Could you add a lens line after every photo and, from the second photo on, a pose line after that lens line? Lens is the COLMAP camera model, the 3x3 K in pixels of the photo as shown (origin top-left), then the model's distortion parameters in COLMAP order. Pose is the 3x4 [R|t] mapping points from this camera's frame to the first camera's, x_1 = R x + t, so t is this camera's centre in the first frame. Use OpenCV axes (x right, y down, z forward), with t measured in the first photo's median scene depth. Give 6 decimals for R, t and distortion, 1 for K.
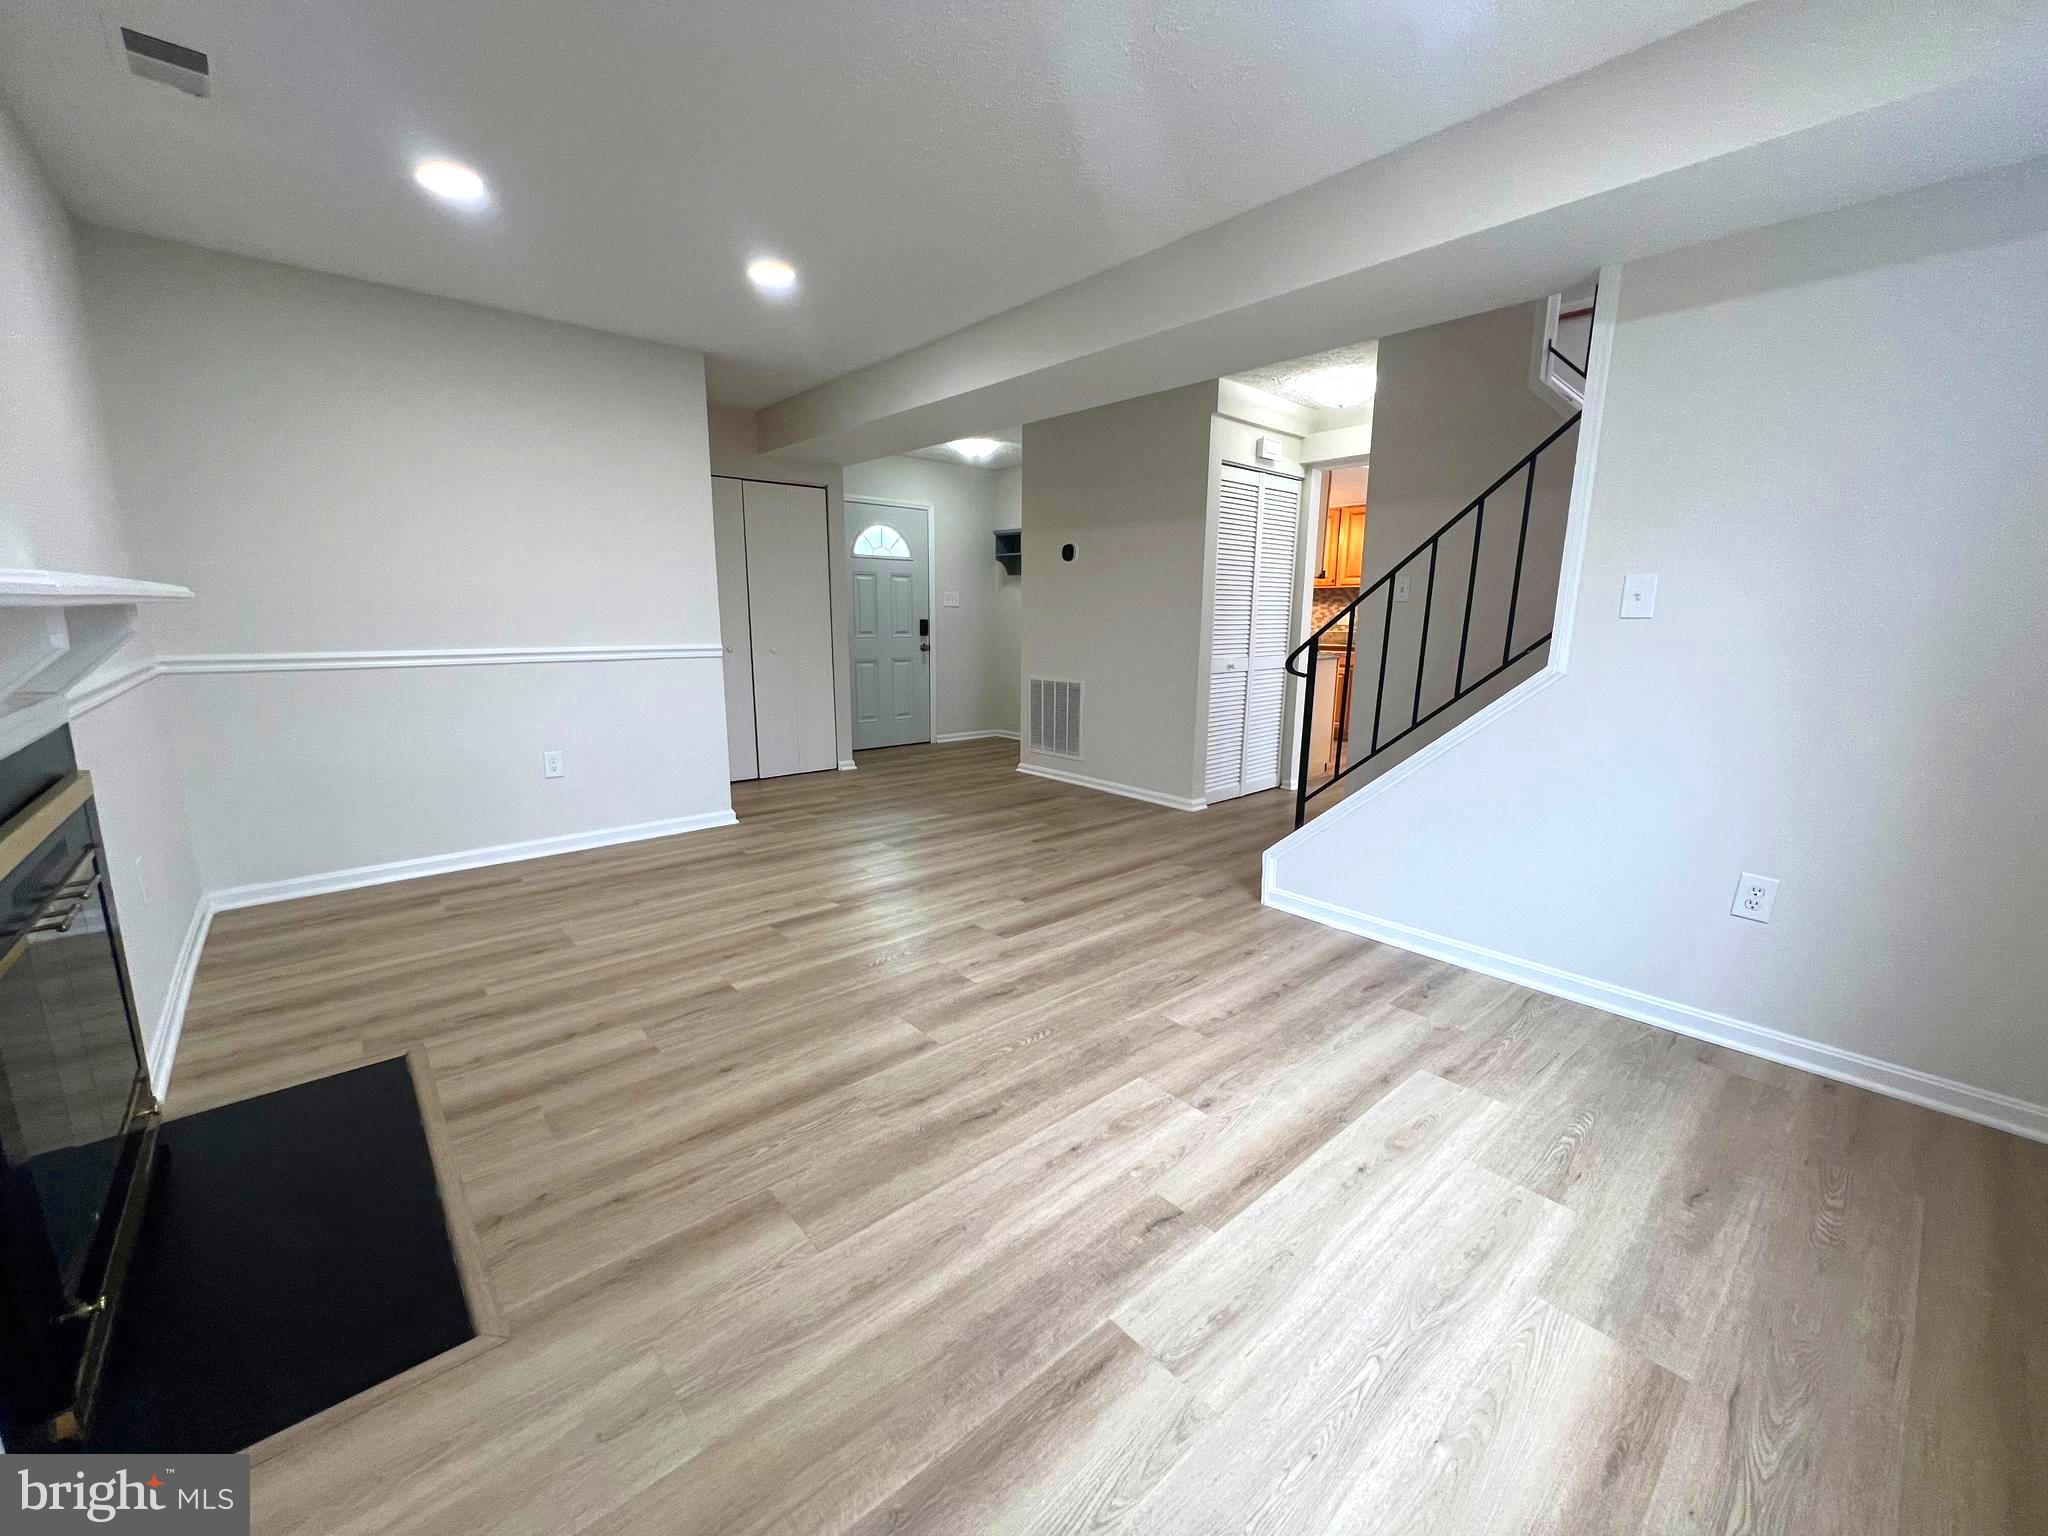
lens RADIAL K [[813.5, 0, 1024.6], [0, 813.5, 766.0], [0, 0, 1]] dist [-0.000444, 0.000544]
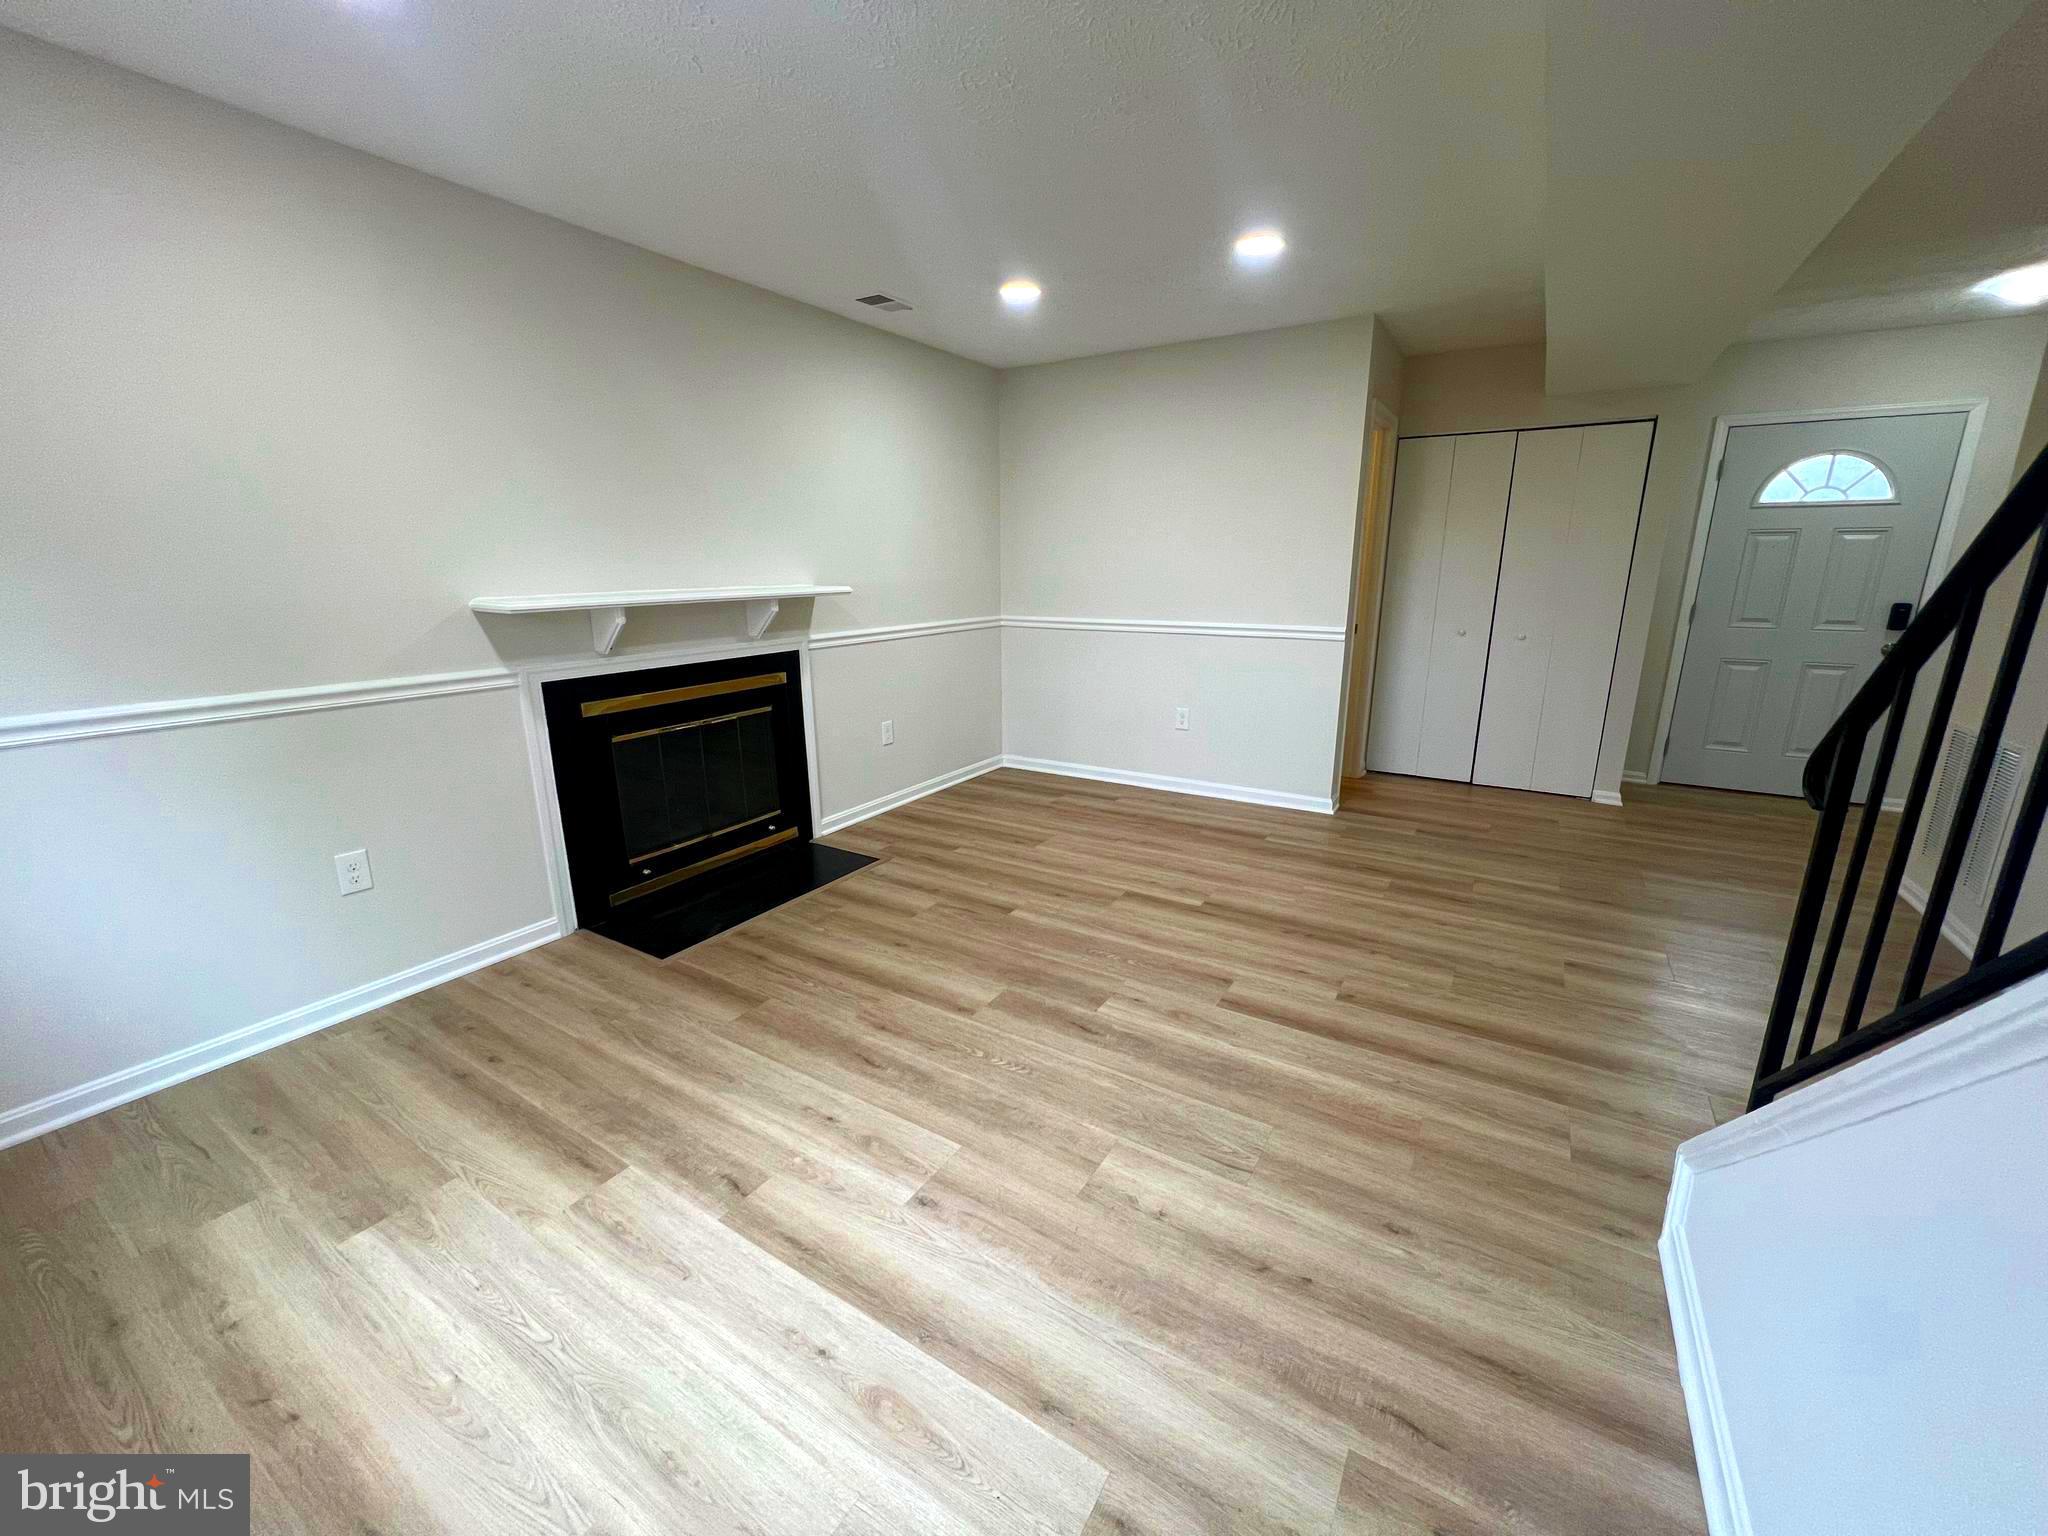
lens RADIAL K [[813.5, 0, 1019.1], [0, 813.5, 769.9], [0, 0, 1]] dist [-0.000444, 0.000544]
pose [[0.290708, 0.229305, -0.928928, 0.832281], [-0.173872, 0.967354, 0.184377, -0.185329], [0.940881, 0.107914, 0.321087, 0.662635]]
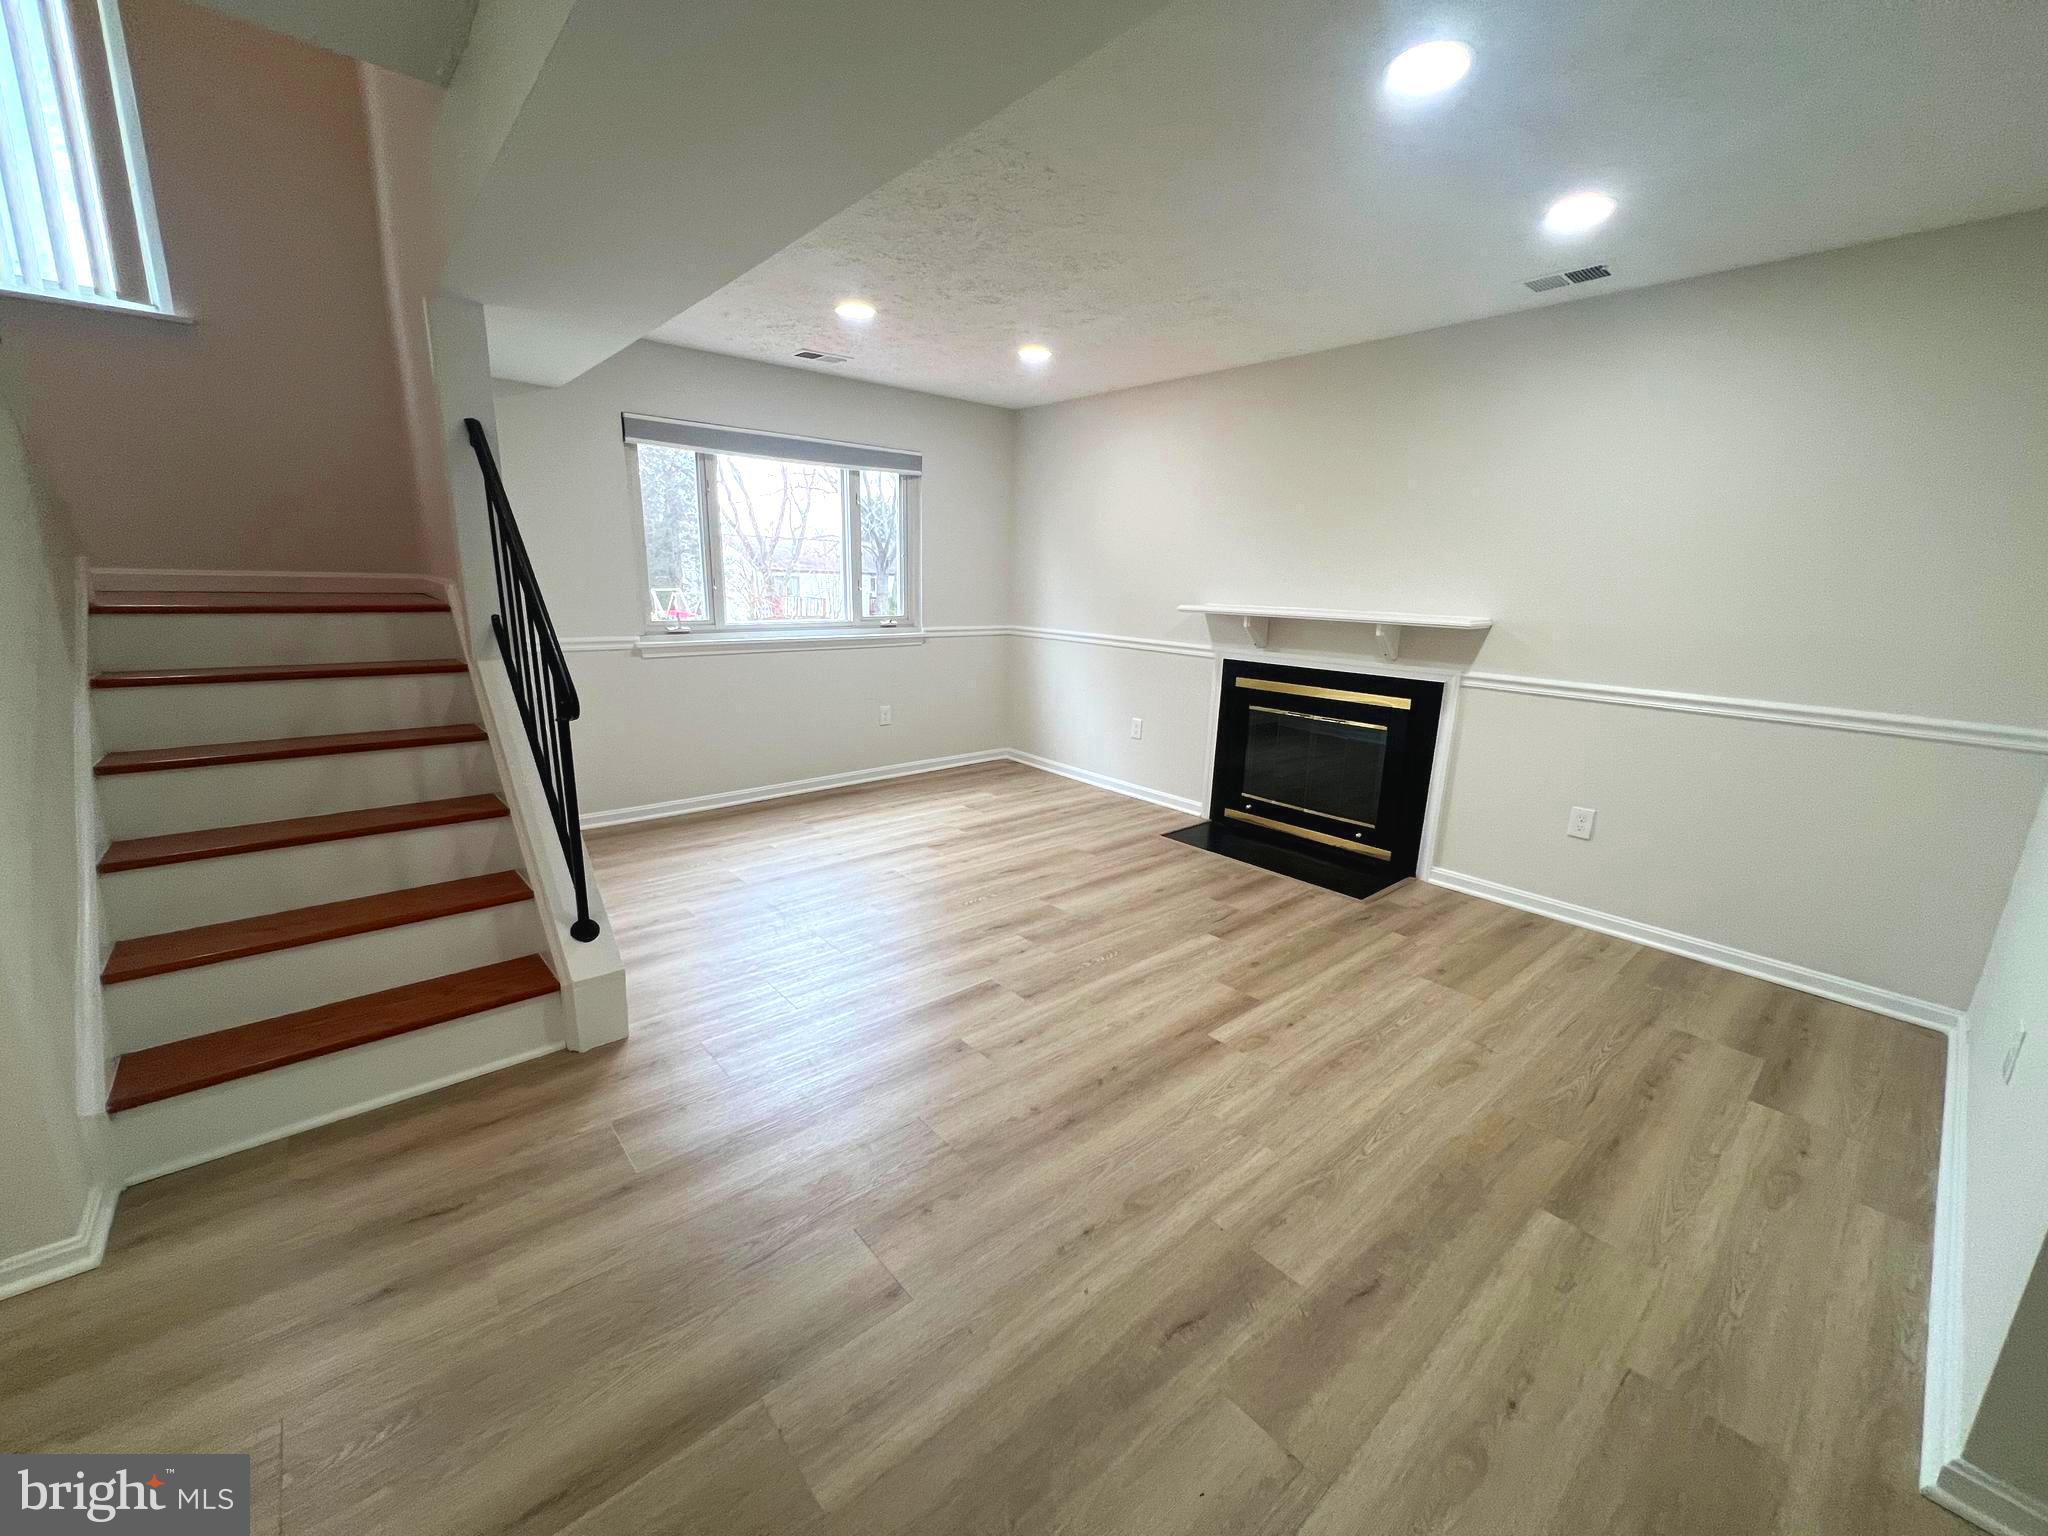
lens RADIAL K [[813.5, 0, 1024.7], [0, 813.5, 772.1], [0, 0, 1]] dist [-0.000444, 0.000544]
pose [[-0.999382, -0.035156, -0.000538, -0.068835], [-0.032221, 0.909602, 0.414230, -0.511322], [-0.014073, 0.413991, -0.910172, 2.271406]]
